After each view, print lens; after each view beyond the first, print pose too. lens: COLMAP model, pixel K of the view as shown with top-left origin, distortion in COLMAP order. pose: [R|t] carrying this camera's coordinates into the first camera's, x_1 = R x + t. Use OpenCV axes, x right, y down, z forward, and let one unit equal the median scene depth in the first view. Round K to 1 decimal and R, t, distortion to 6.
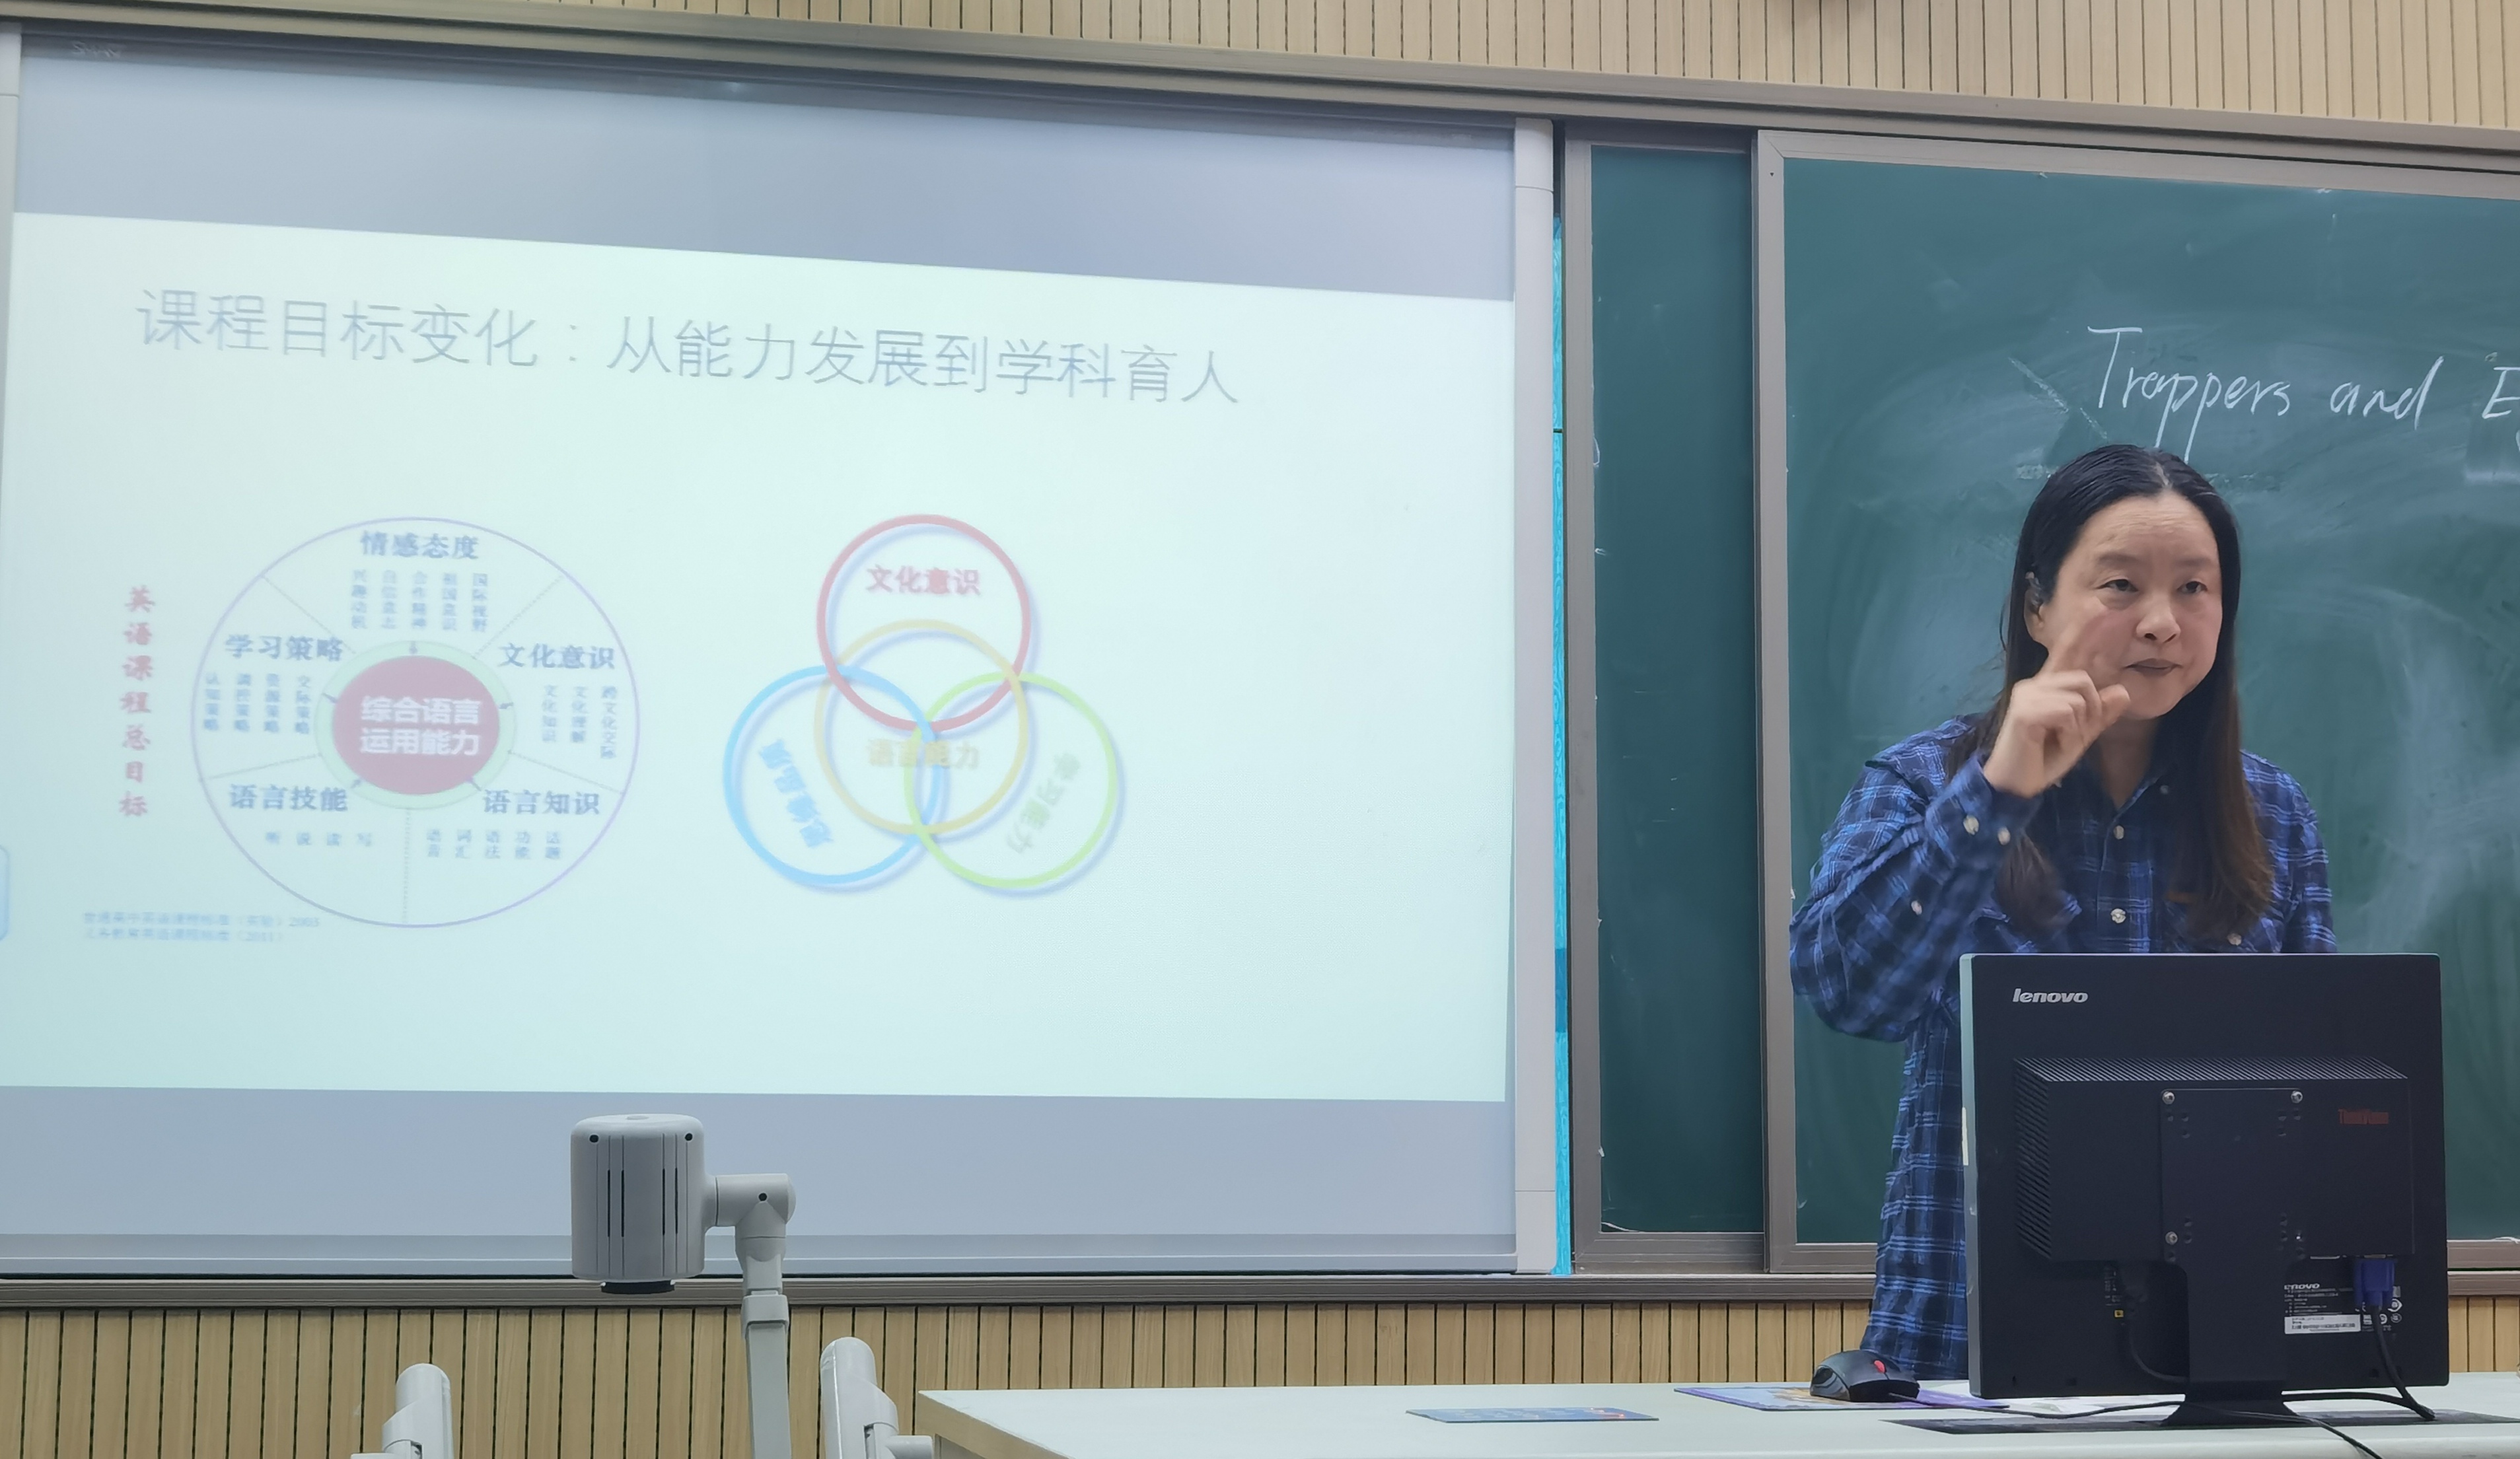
lens RADIAL K [[3522.3, 0, 1258.5], [0, 3522.3, 741.6], [0, 0, 1]] dist [-0.005143, 0.000000]
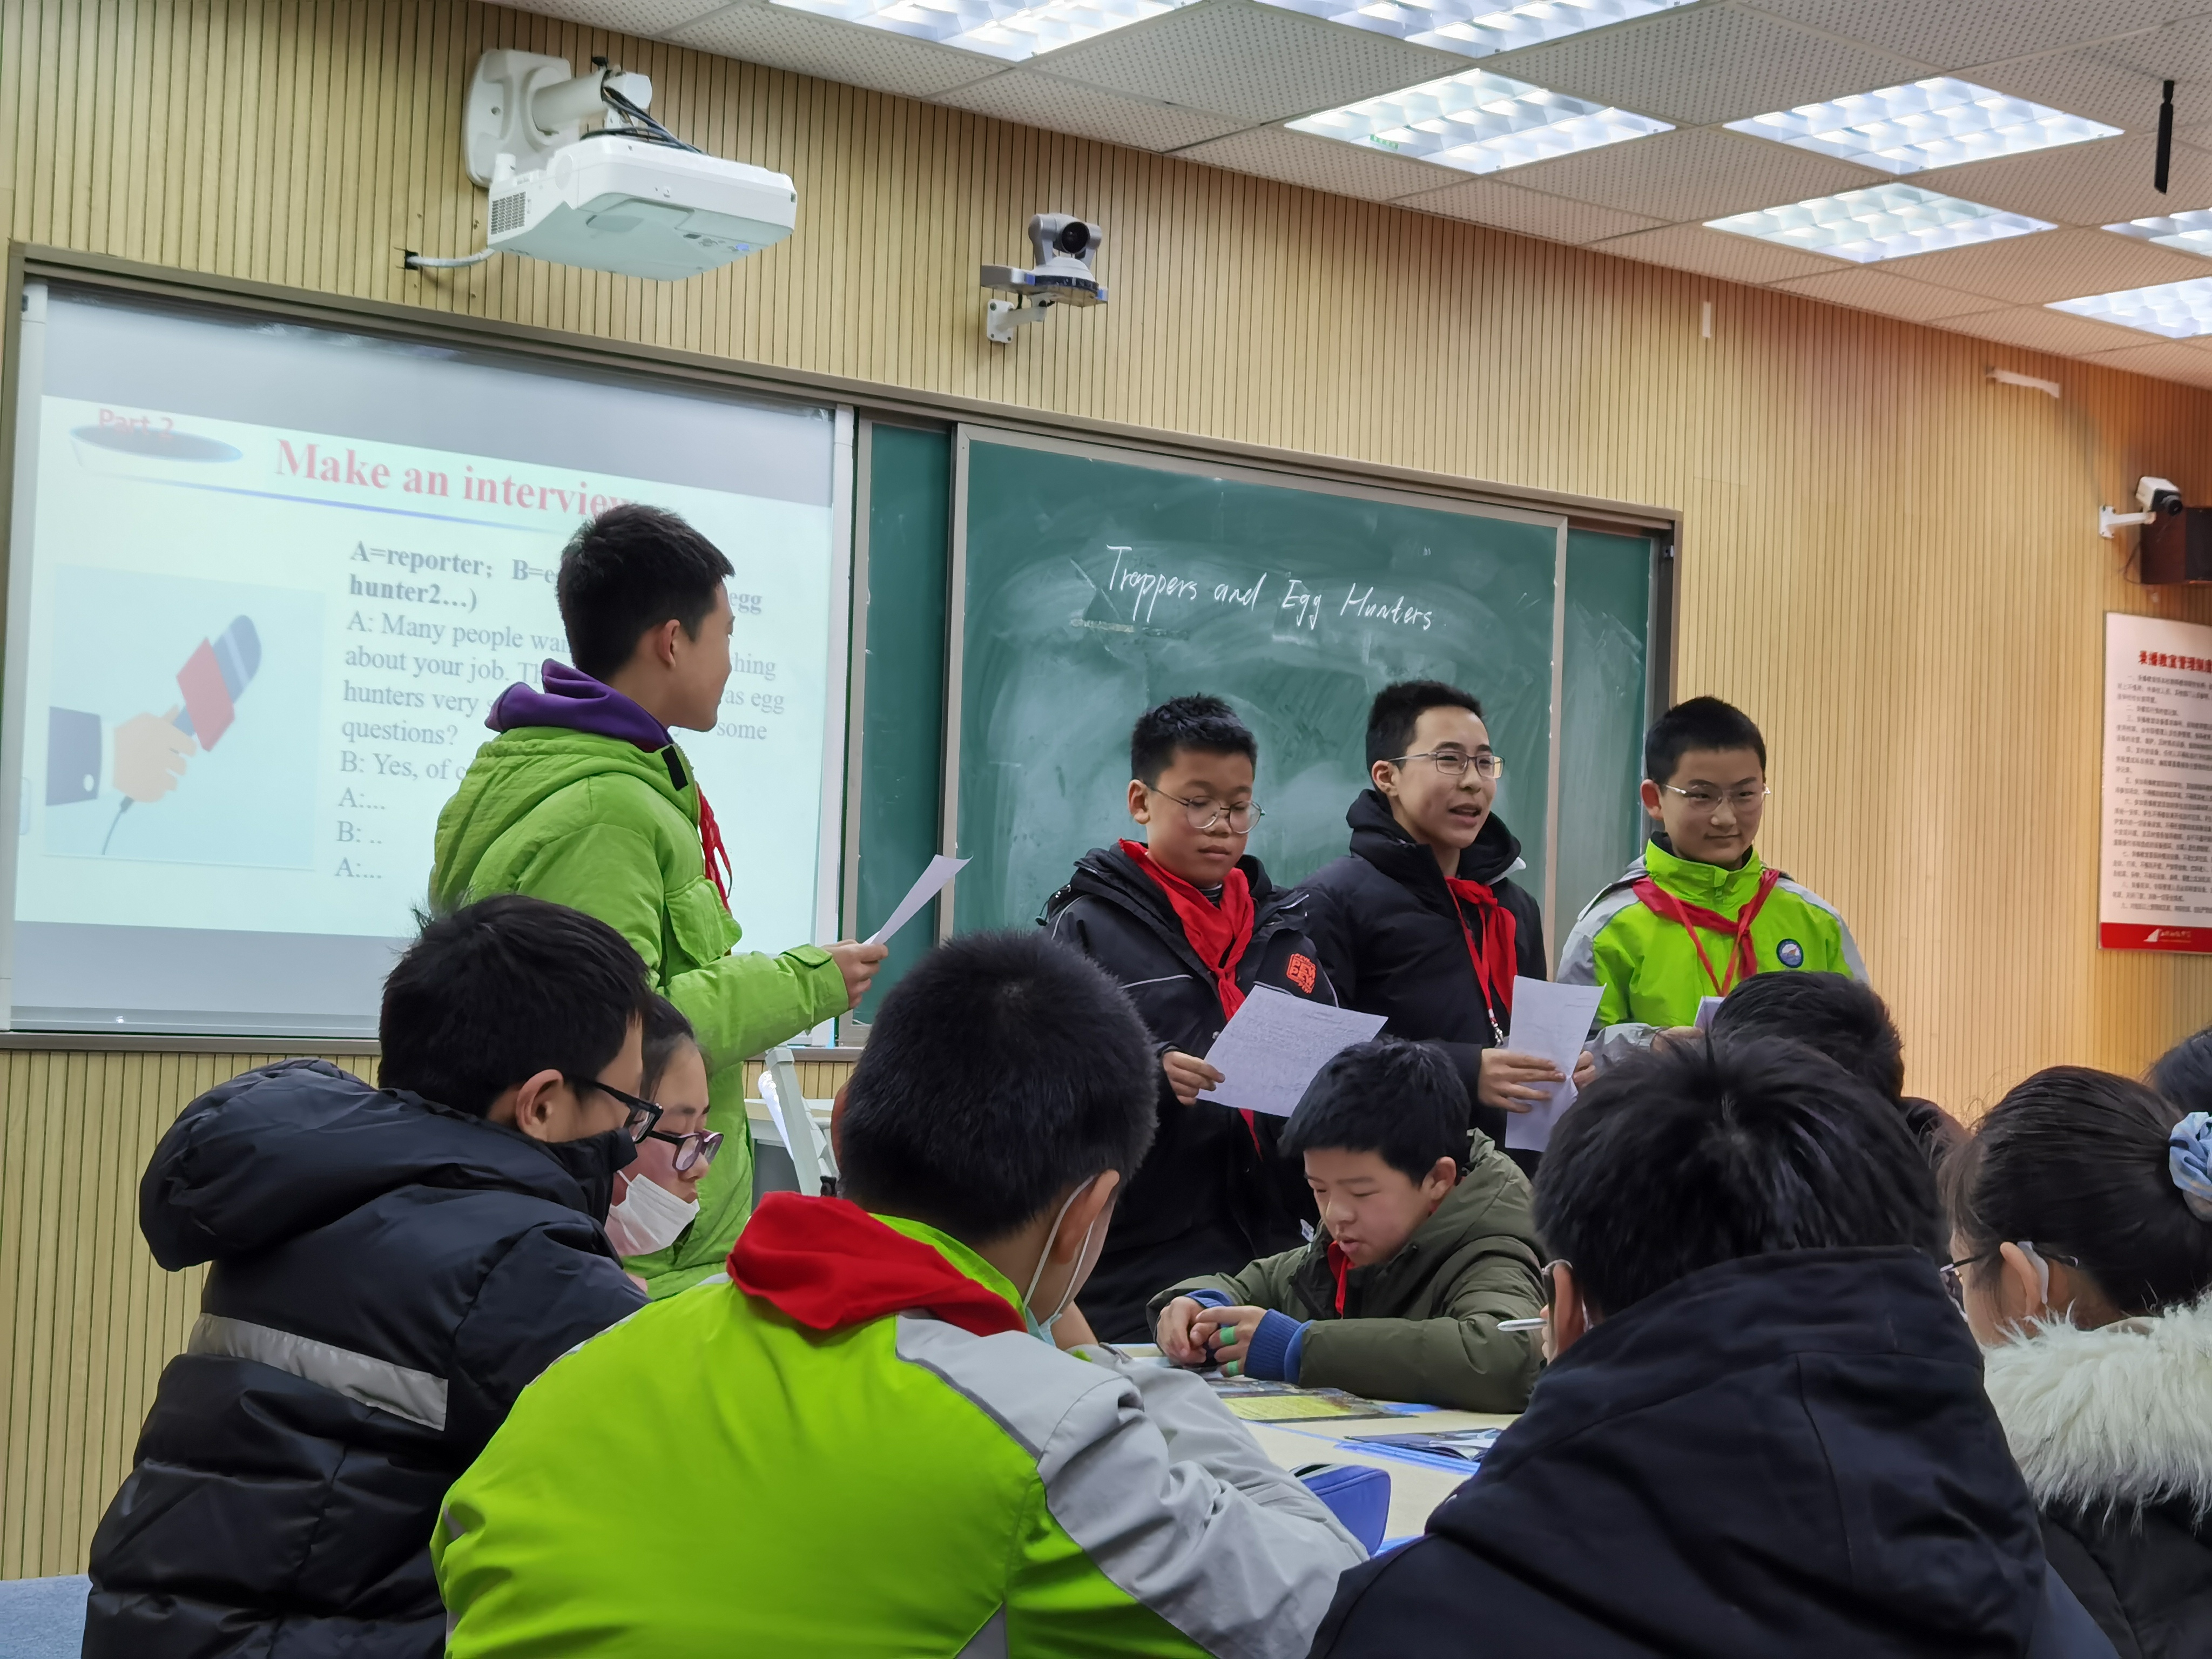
lens RADIAL K [[3432.6, 0, 1114.2], [0, 3432.6, 822.3], [0, 0, 1]] dist [0.020461, 0.000000]
pose [[0.886289, 0.046548, 0.460787, -0.594248], [-0.087868, 0.993766, 0.068618, -0.097575], [-0.454720, -0.101304, 0.884854, -0.627462]]
